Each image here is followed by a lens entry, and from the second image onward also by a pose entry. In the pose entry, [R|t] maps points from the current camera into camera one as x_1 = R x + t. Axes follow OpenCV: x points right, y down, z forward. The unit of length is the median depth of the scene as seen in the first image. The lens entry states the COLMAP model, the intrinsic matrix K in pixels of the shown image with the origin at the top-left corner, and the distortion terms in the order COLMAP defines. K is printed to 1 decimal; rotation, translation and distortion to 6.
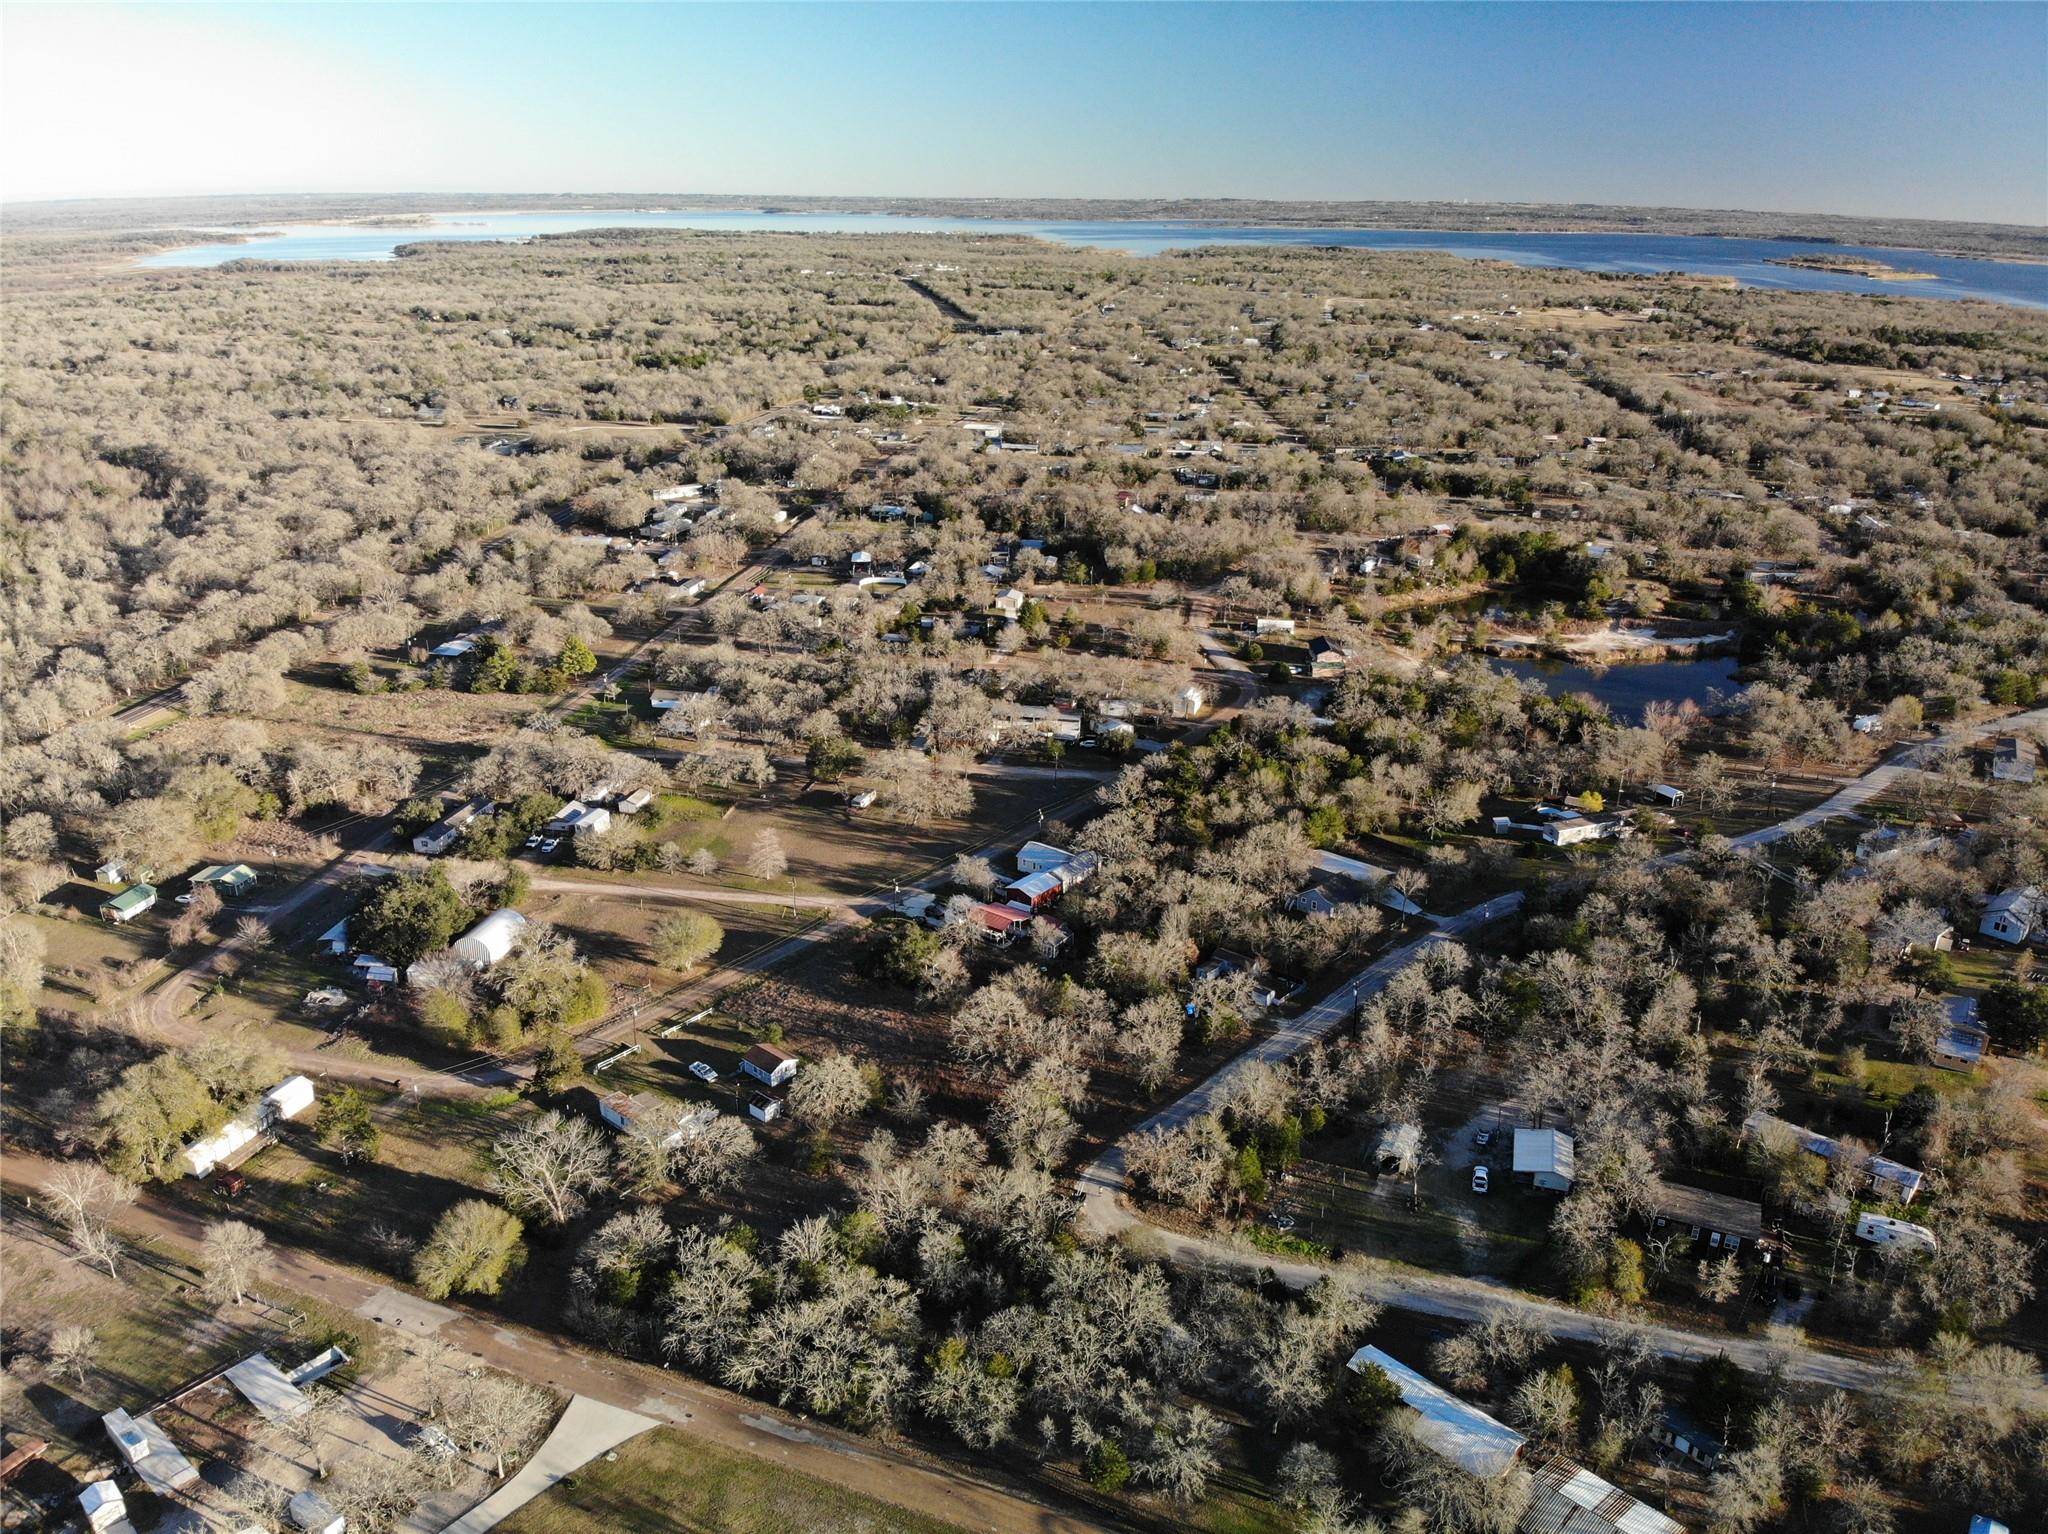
lens RADIAL K [[1508.2, 0, 1034.9], [0, 1508.2, 716.3], [0, 0, 1]] dist [0.025149, -0.133327]
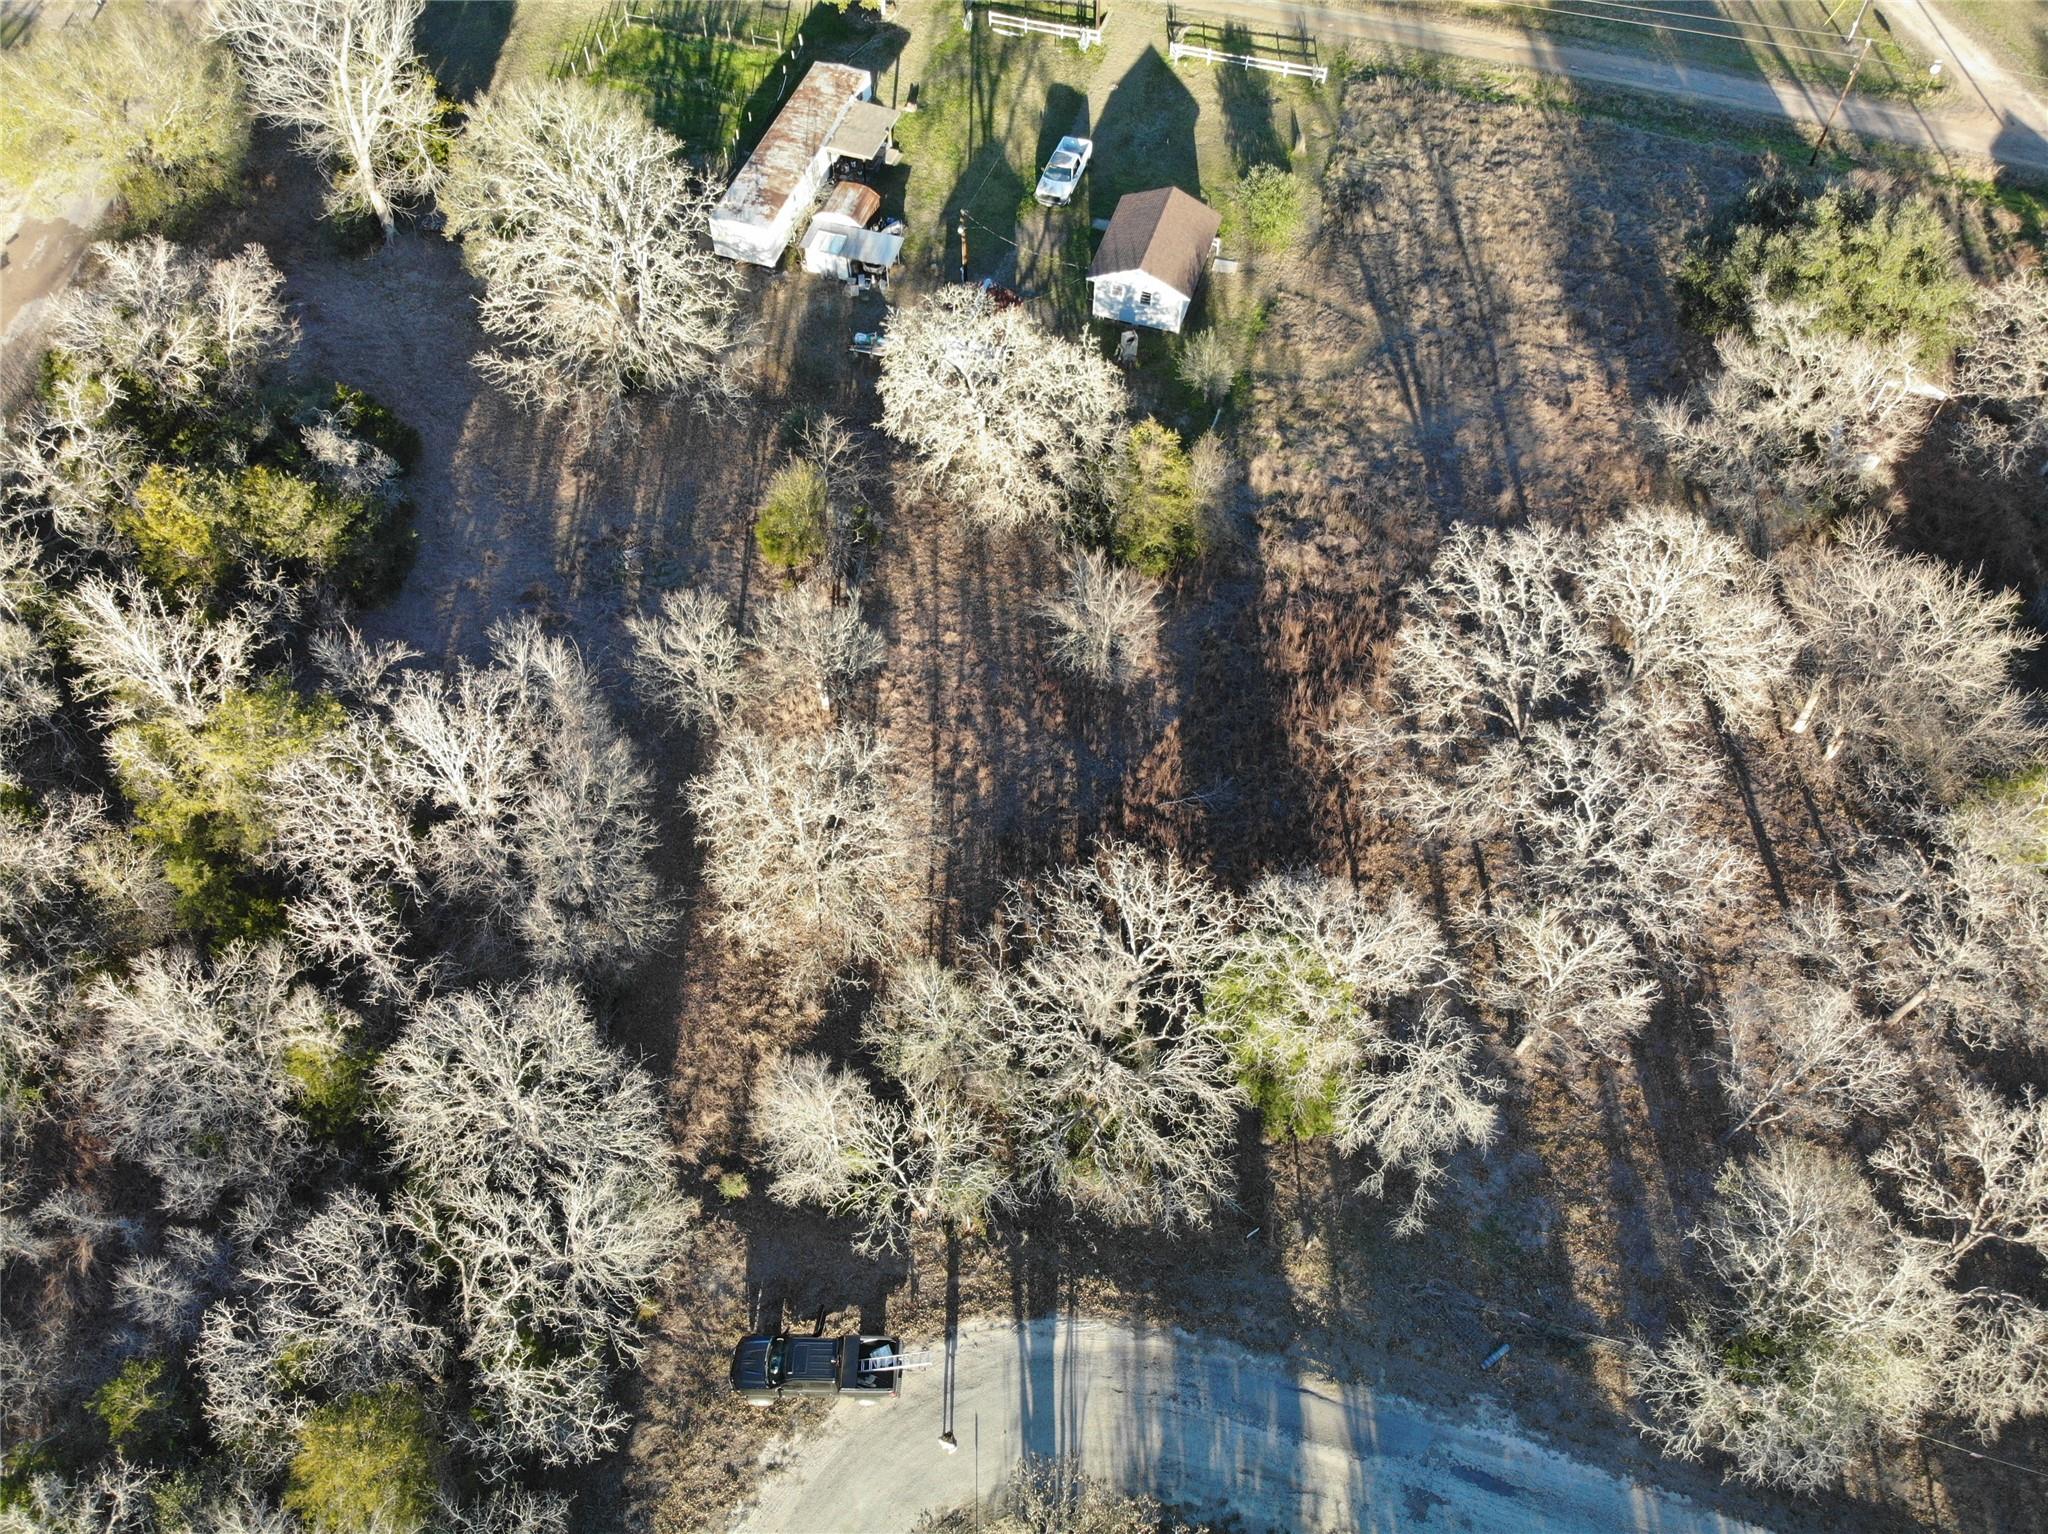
lens RADIAL K [[1508.2, 0, 1007.1], [0, 1508.2, 755.0], [0, 0, 1]] dist [0.025149, -0.133327]
pose [[0.380957, 0.763026, -0.522172, 0.071756], [-0.296582, 0.635762, 0.712633, 0.065789], [0.875734, -0.116616, 0.468498, 0.764433]]
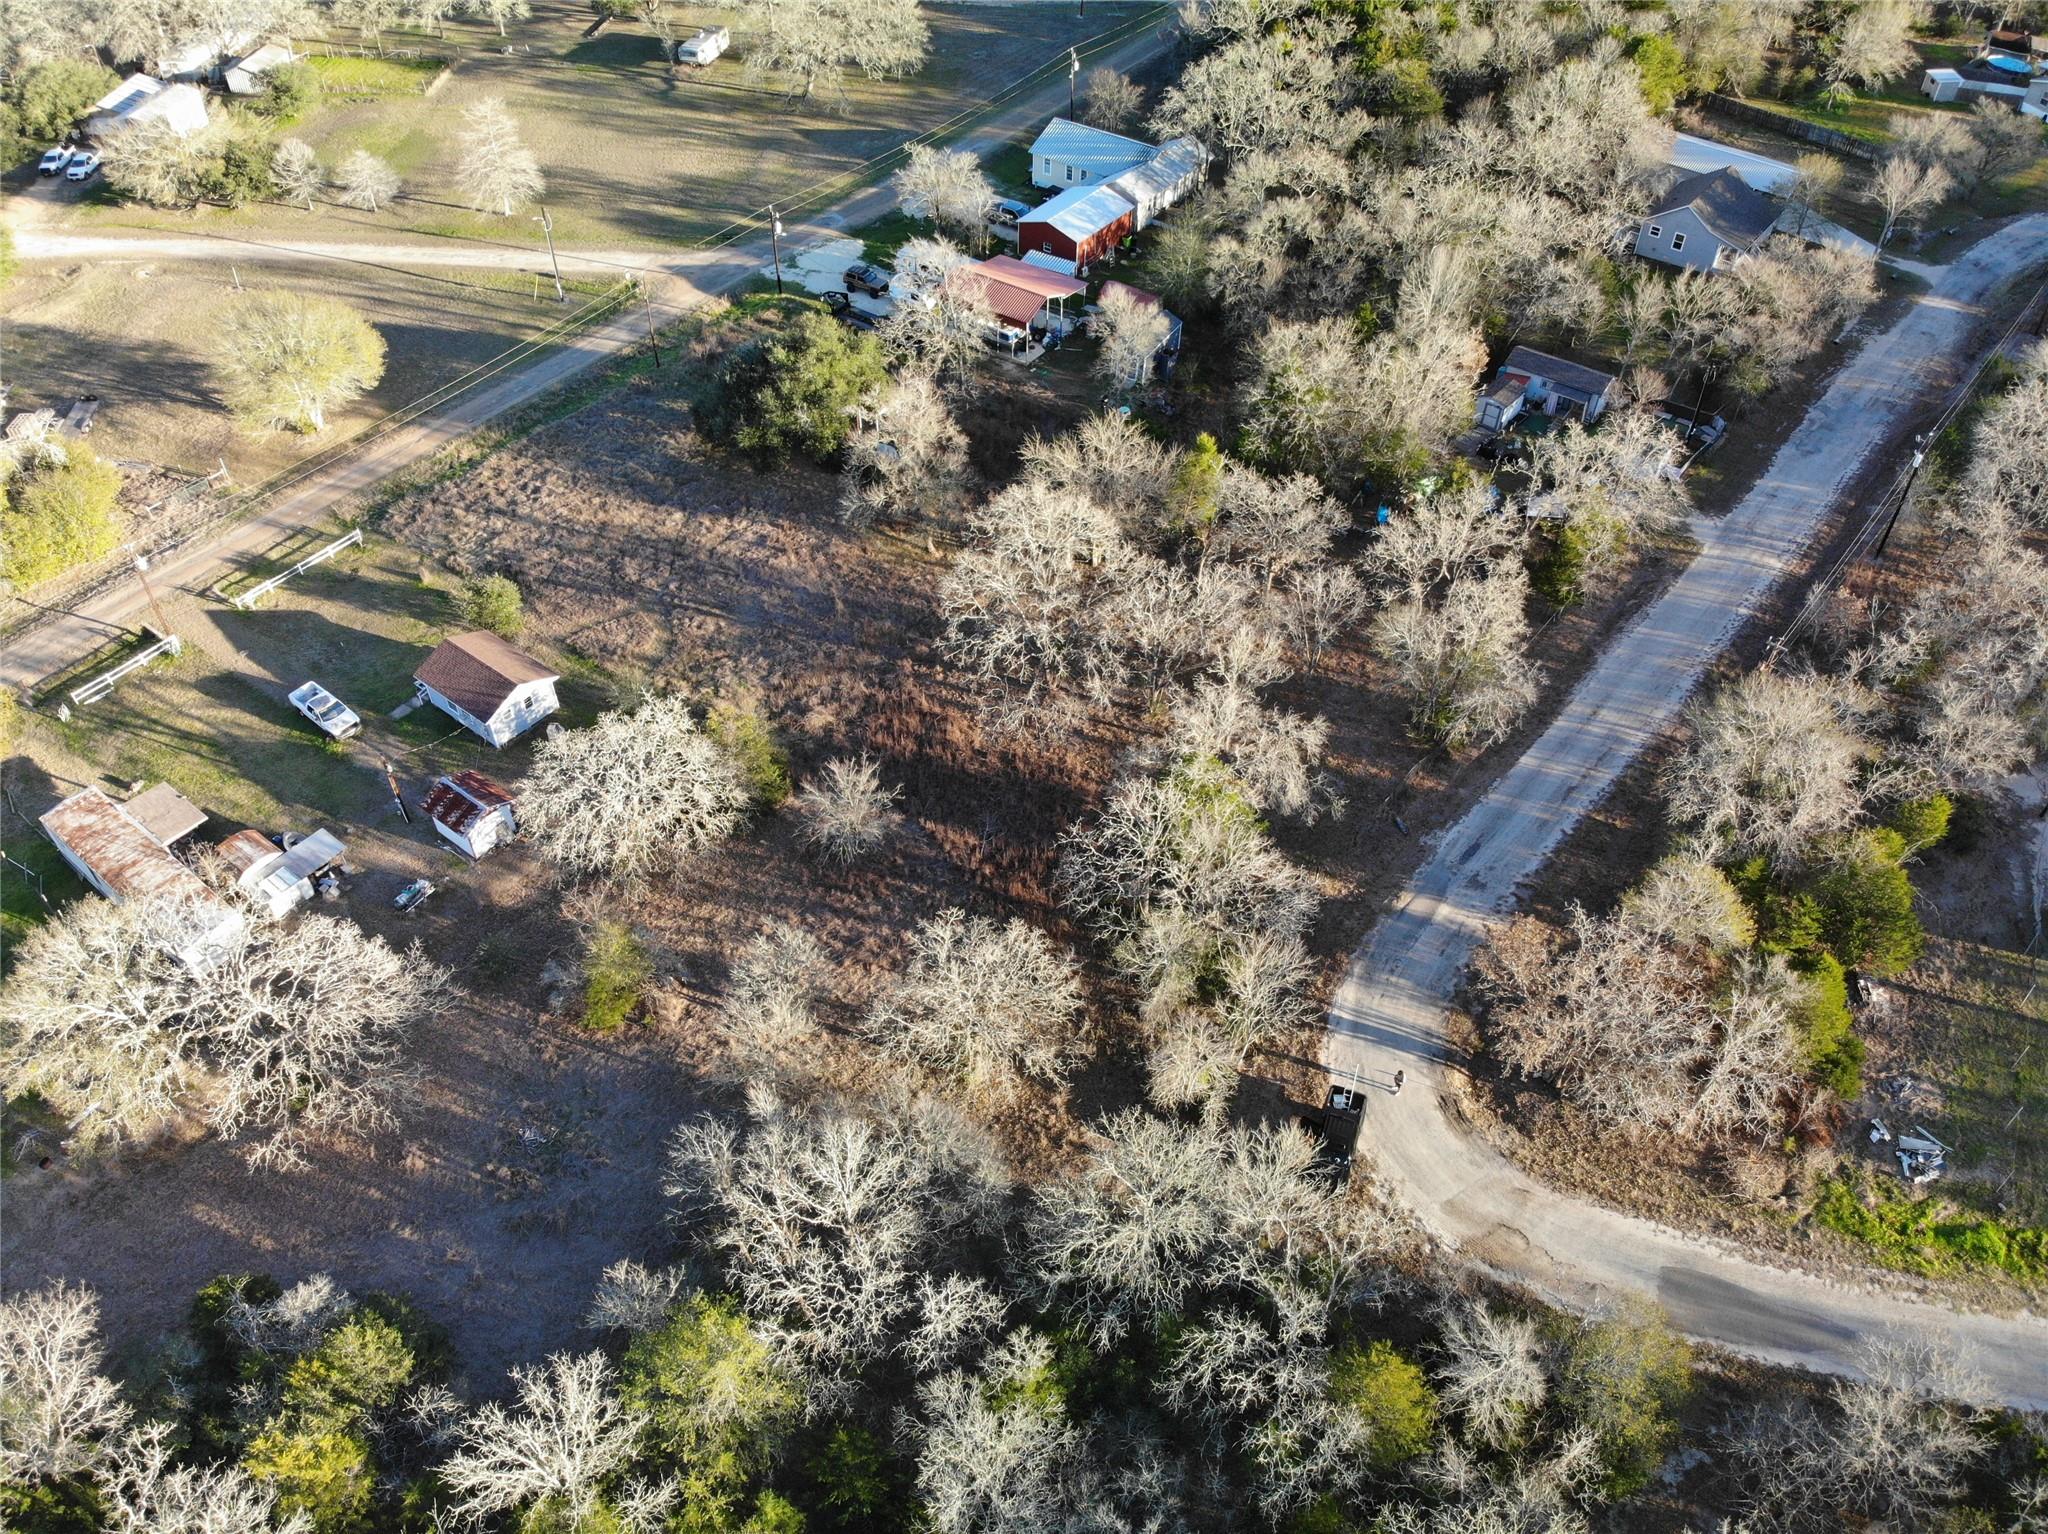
lens RADIAL K [[1508.2, 0, 1015.2], [0, 1508.2, 760.8], [0, 0, 1]] dist [0.025149, -0.133327]
pose [[0.998892, -0.032259, 0.034257, -0.048663], [0.014477, 0.903399, 0.428557, 0.076512], [-0.044772, -0.427586, 0.902865, 0.600326]]
